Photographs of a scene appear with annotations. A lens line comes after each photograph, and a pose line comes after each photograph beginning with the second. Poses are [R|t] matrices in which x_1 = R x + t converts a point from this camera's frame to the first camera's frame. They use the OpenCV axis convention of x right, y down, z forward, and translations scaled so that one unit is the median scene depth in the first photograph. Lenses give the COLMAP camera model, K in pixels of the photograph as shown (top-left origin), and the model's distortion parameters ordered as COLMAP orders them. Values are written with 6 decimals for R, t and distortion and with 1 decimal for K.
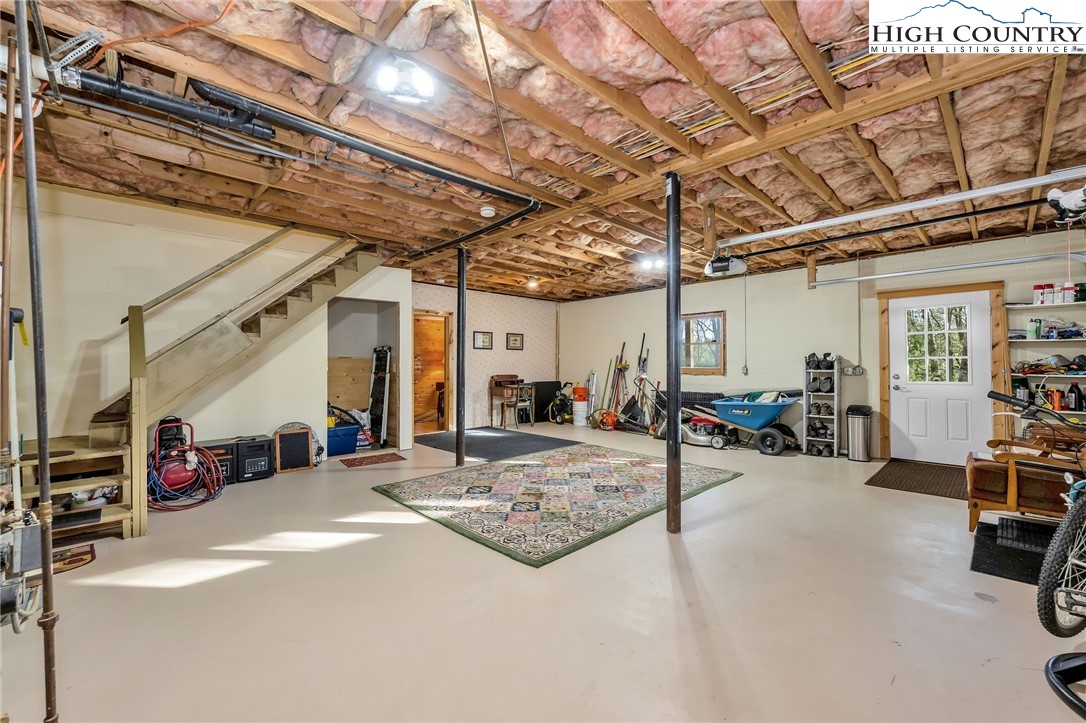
lens RADIAL K [[443.4, 0, 534.3], [0, 443.4, 365.5], [0, 0, 1]] dist [-0.001176, -0.000267]
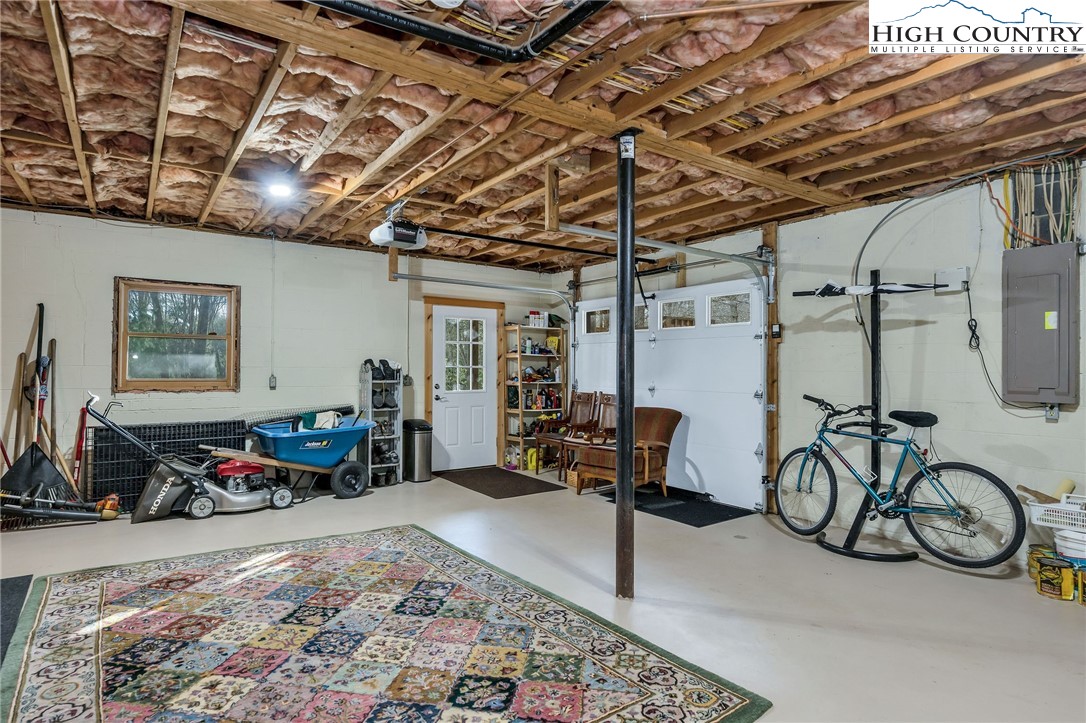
lens RADIAL K [[596.3, 0, 546.1], [0, 596.3, 366.2], [0, 0, 1]] dist [-0.002271, -0.000300]
pose [[0.122205, 0.008470, 0.992469, -0.530432], [-0.003735, 0.999960, -0.008074, -0.010833], [-0.992498, -0.002721, 0.122232, 0.734016]]
